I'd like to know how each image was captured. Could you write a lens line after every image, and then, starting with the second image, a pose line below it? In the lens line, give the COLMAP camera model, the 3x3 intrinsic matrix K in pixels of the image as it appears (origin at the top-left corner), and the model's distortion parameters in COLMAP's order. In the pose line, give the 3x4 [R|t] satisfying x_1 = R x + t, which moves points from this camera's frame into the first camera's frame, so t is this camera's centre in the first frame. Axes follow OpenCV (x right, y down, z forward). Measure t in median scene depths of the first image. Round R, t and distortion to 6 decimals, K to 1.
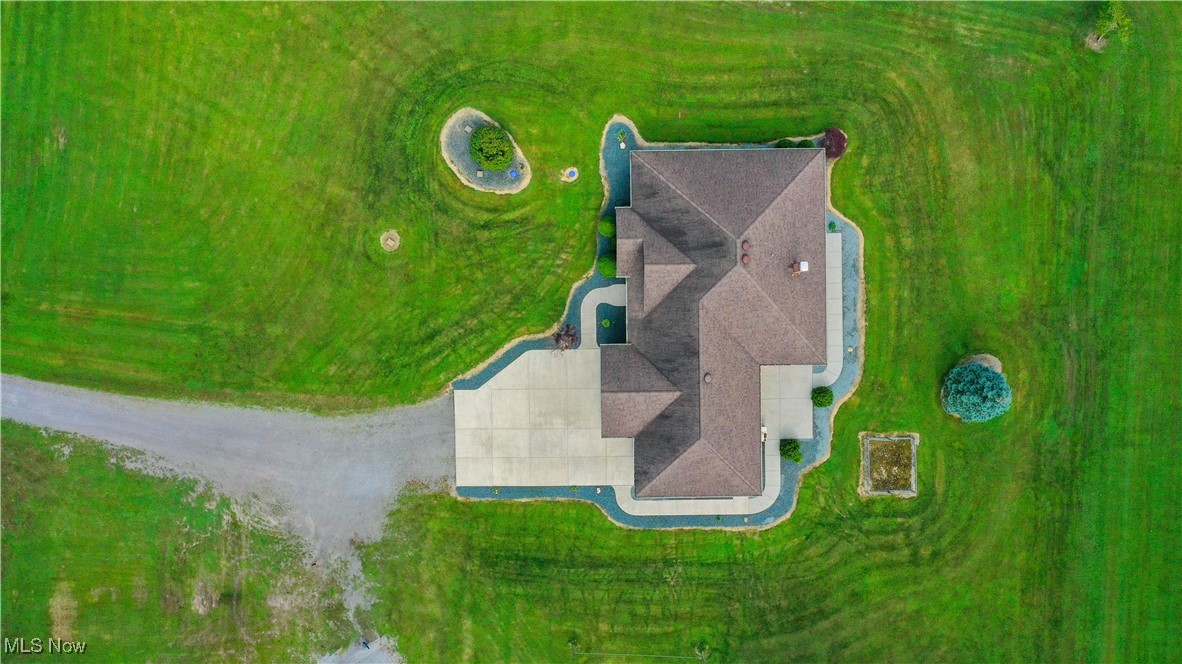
lens RADIAL K [[919.9, 0, 591.0], [0, 919.9, 332.0], [0, 0, 1]] dist [-0.005127, -0.002423]
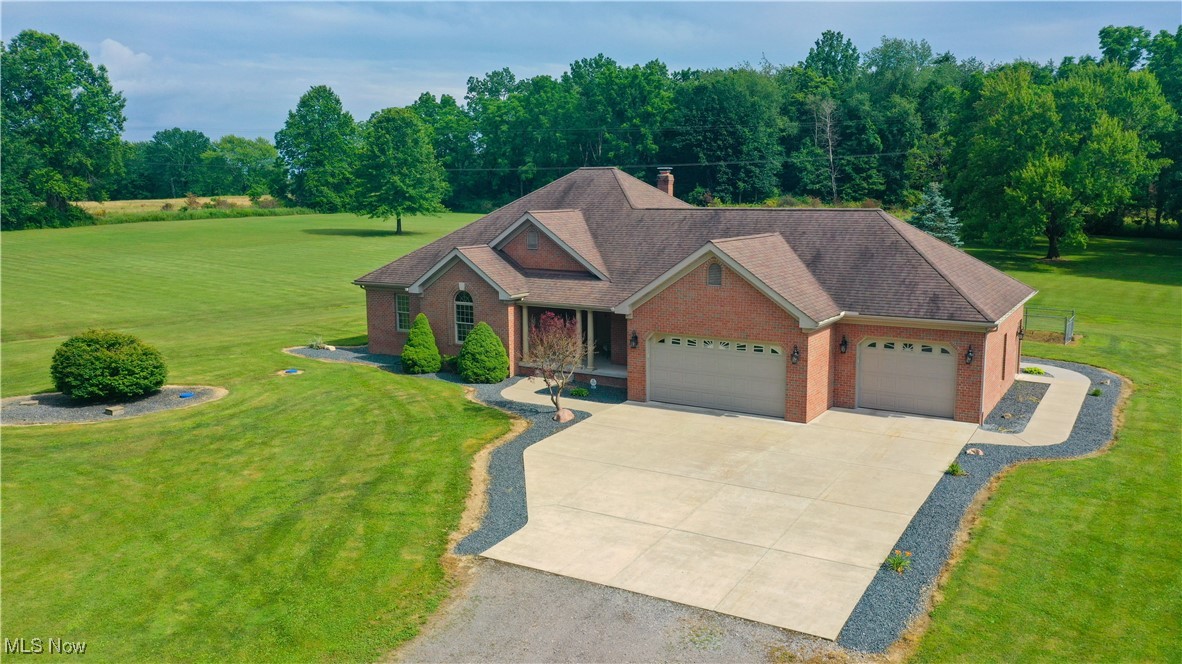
lens RADIAL K [[919.9, 0, 591.0], [0, 919.9, 332.0], [0, 0, 1]] dist [-0.005127, -0.002423]
pose [[0.535089, -0.152793, 0.830863, -0.346456], [0.844511, 0.071239, -0.530778, 0.229963], [0.021909, 0.985687, 0.167154, 0.895560]]
